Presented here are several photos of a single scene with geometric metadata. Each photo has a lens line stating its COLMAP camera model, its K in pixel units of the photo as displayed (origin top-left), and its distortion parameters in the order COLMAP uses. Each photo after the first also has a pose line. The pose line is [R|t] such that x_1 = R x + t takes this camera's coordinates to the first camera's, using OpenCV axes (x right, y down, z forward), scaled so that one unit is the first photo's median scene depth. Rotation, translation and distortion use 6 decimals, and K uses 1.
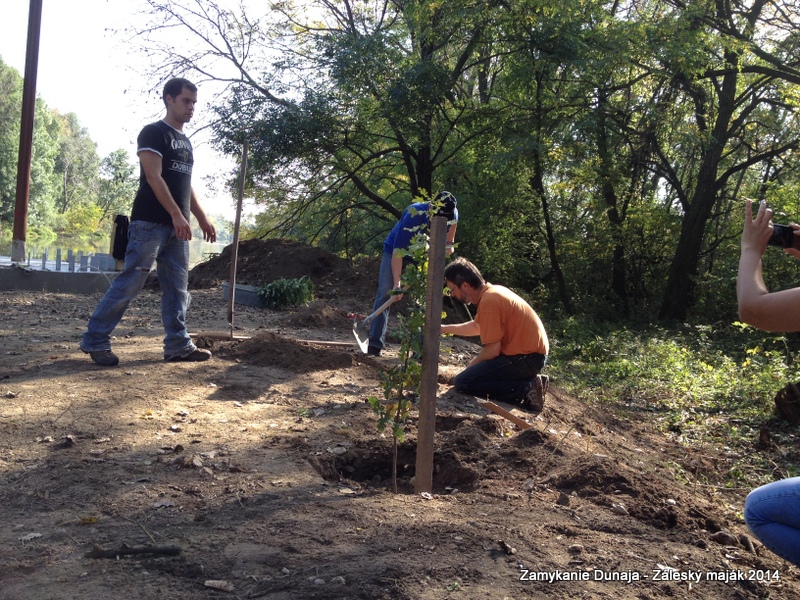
lens RADIAL K [[775.6, 0, 413.2], [0, 775.6, 303.1], [0, 0, 1]] dist [0.140141, -0.353544]
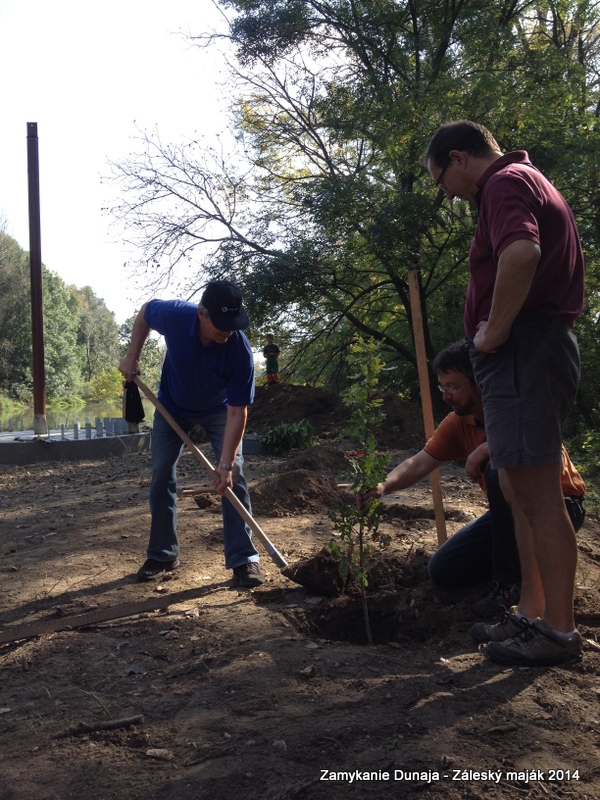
lens RADIAL K [[775.6, 0, 306.4], [0, 775.6, 397.0], [0, 0, 1]] dist [0.140141, -0.353544]
pose [[0.982030, -0.110736, -0.152820, 0.013770], [0.102897, 0.992982, -0.058308, -0.002449], [0.158204, 0.041535, 0.986532, -0.000698]]
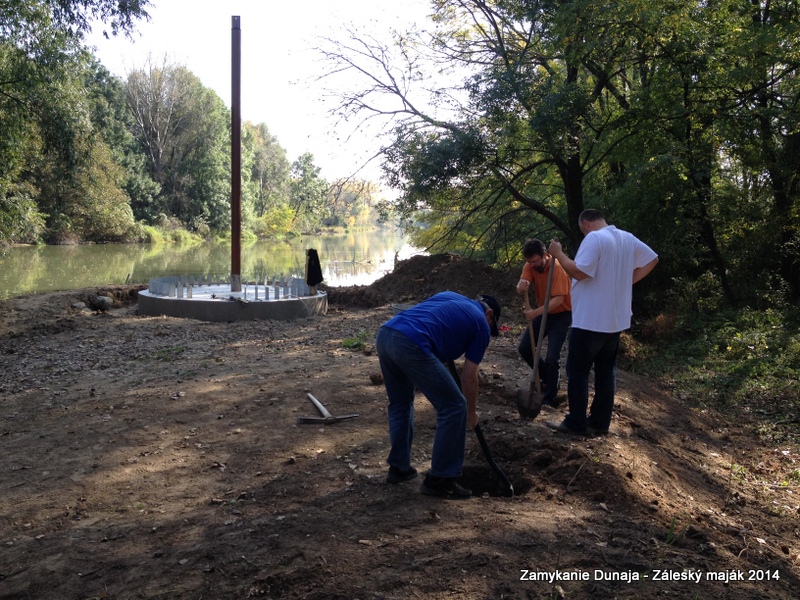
lens RADIAL K [[779.6, 0, 409.3], [0, 779.6, 305.2], [0, 0, 1]] dist [0.158095, -0.320764]
pose [[0.971227, -0.040829, -0.234629, 0.038640], [0.048831, 0.998403, 0.028395, -0.033488], [0.233095, -0.039035, 0.971670, -0.101264]]
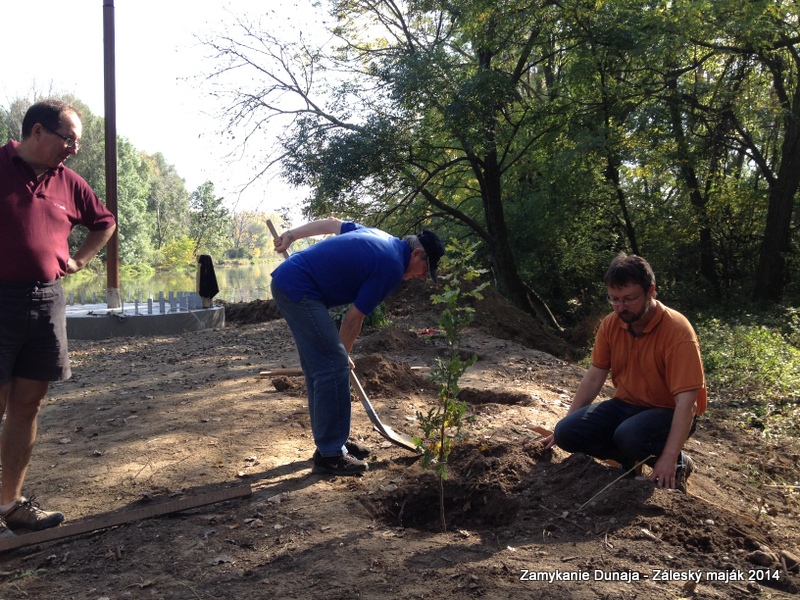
lens RADIAL K [[777.7, 0, 414.2], [0, 777.7, 296.8], [0, 0, 1]] dist [0.084517, -0.200252]
pose [[0.989577, -0.090425, -0.112073, 0.014090], [0.089167, 0.995885, -0.016198, -0.008950], [0.113077, 0.006036, 0.993568, -0.009159]]
